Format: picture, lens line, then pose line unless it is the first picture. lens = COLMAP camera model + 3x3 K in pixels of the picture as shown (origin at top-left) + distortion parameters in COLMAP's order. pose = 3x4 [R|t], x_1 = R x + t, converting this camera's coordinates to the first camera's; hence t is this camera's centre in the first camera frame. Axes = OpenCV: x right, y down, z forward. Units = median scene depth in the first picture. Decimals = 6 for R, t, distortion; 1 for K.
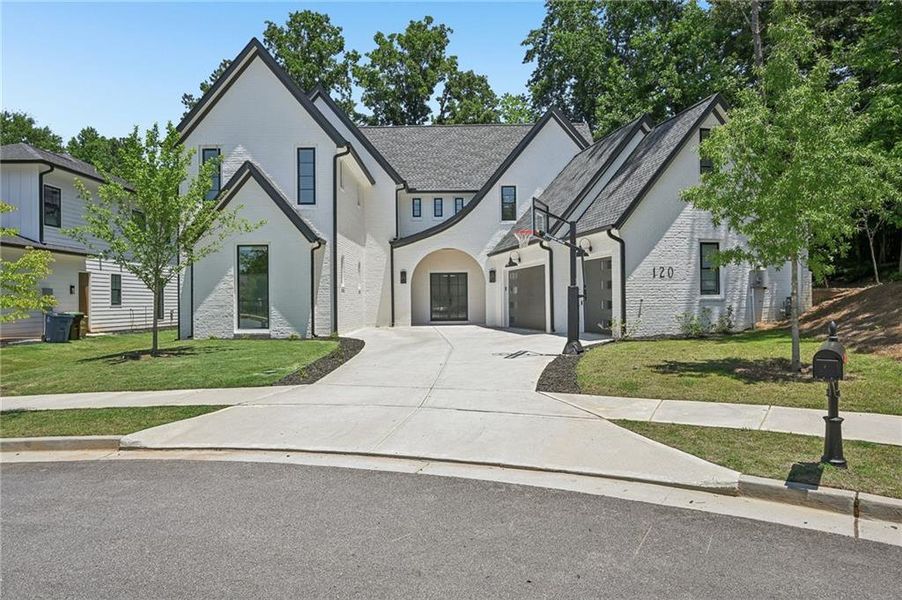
lens RADIAL K [[565.7, 0, 452.2], [0, 565.7, 297.4], [0, 0, 1]] dist [-0.001828, 0.000495]
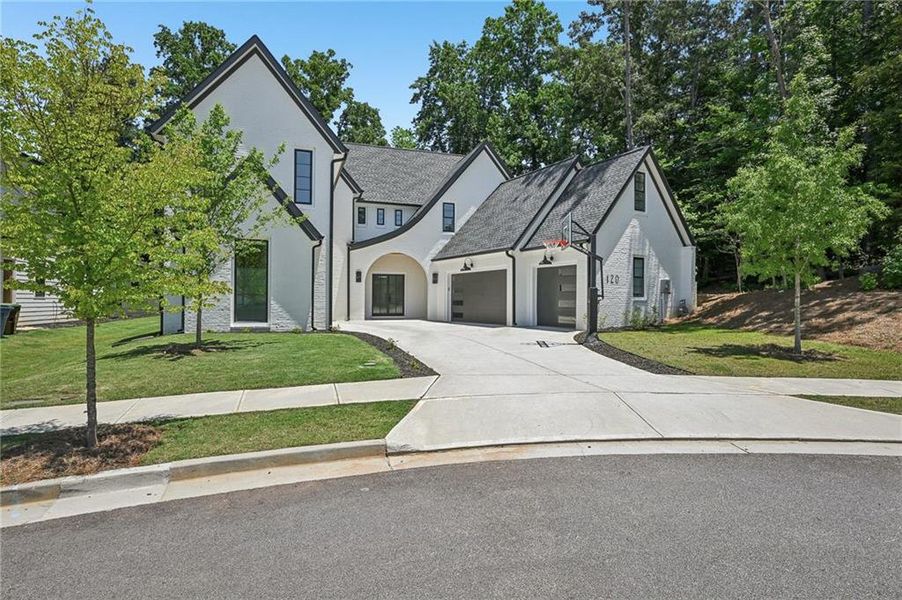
lens RADIAL K [[459.9, 0, 451.0], [0, 459.9, 300.1], [0, 0, 1]] dist [-0.001062, 0.000021]
pose [[0.947795, 0.016920, 0.318432, -0.202404], [-0.018532, 0.999826, 0.002034, 0.005513], [-0.318342, -0.007829, 0.947944, 0.077660]]
